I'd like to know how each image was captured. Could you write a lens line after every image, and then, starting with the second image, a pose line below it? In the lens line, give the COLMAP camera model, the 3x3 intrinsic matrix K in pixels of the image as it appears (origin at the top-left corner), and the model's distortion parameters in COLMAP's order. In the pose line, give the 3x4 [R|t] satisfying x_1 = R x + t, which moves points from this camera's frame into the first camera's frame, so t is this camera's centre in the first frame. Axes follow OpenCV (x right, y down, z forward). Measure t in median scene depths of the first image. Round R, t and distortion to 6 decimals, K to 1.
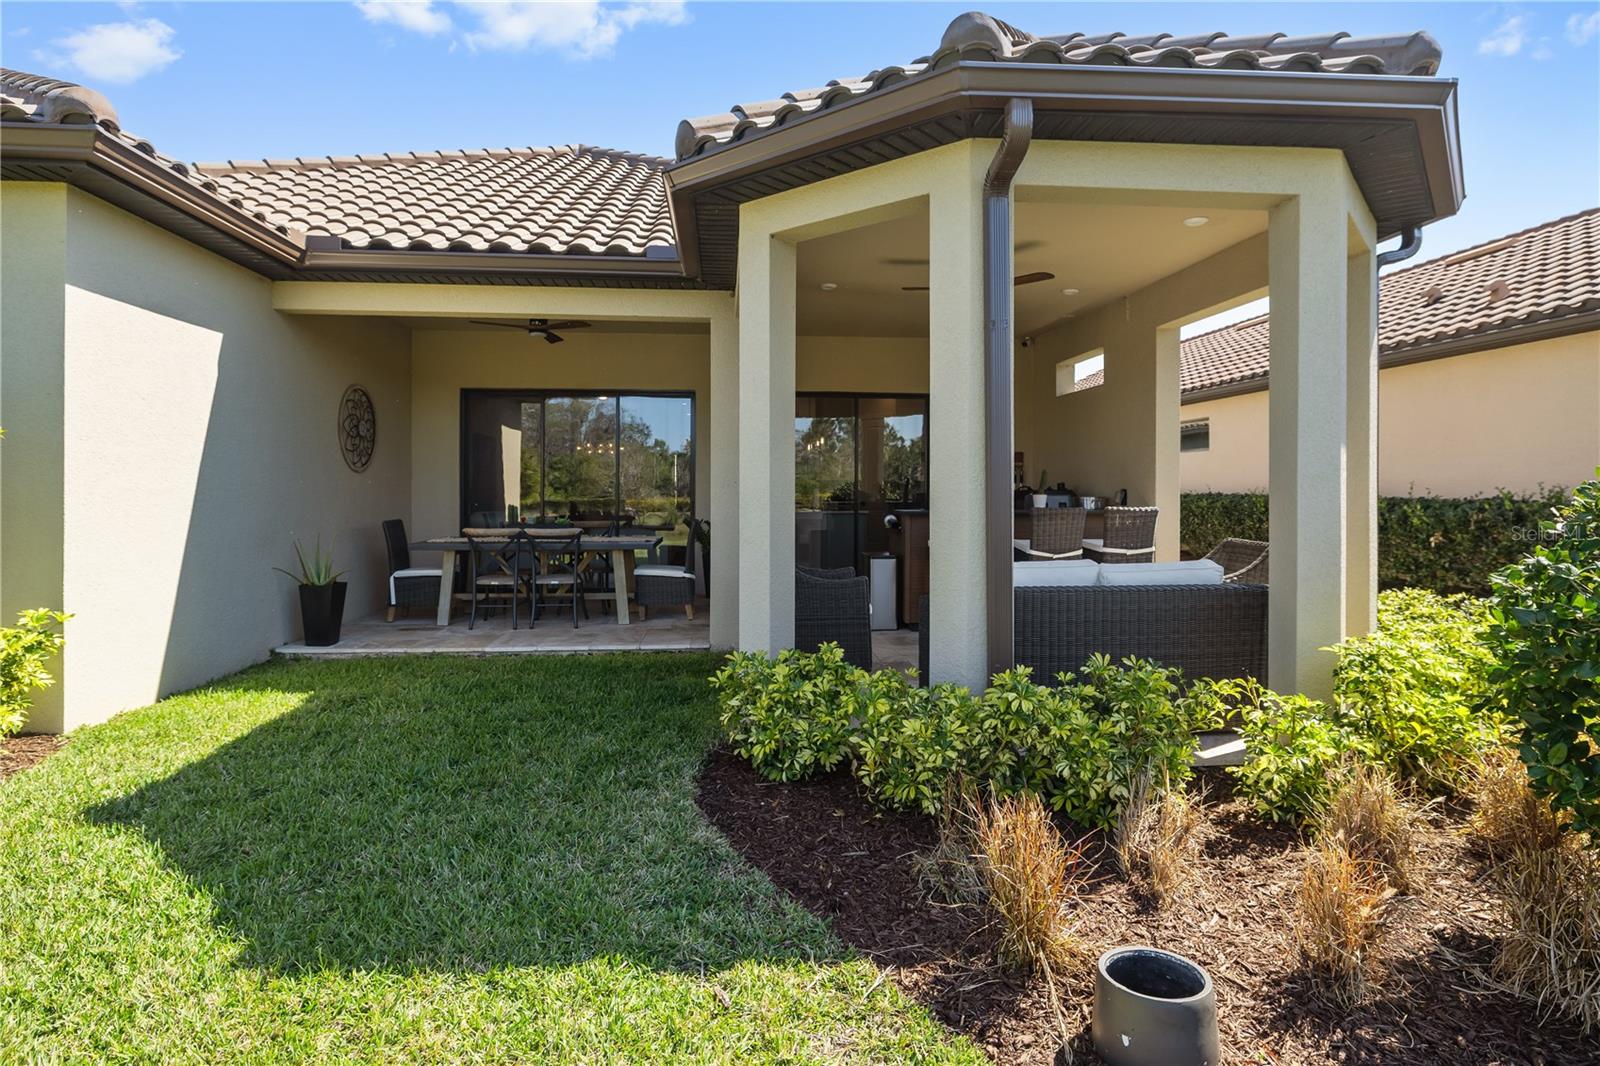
lens RADIAL K [[853.3, 0, 798.6], [0, 853.3, 481.4], [0, 0, 1]] dist [0.000227, 0.000060]
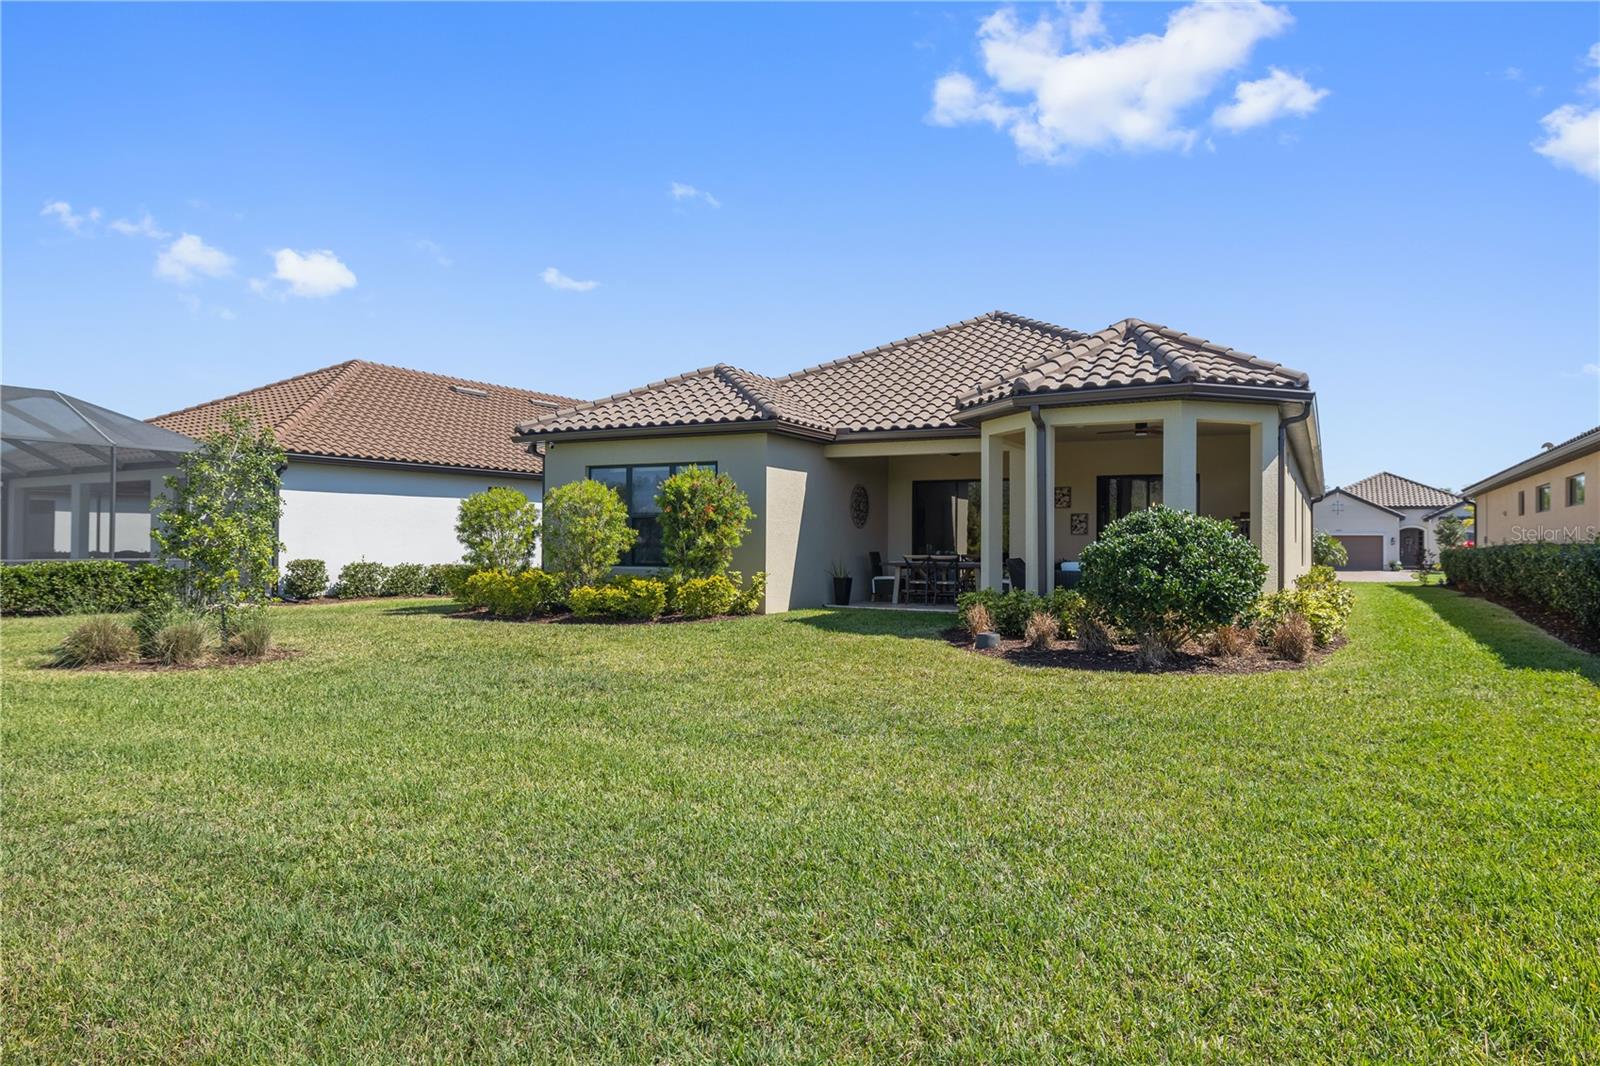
lens RADIAL K [[1014.8, 0, 800.0], [0, 1014.8, 533.0], [0, 0, 1]] dist [-0.000039, -0.000015]
pose [[0.844464, 0.004112, -0.535597, 0.823115], [-0.006442, 0.999976, -0.002479, 0.011482], [0.535574, 0.005543, 0.844470, -1.391329]]
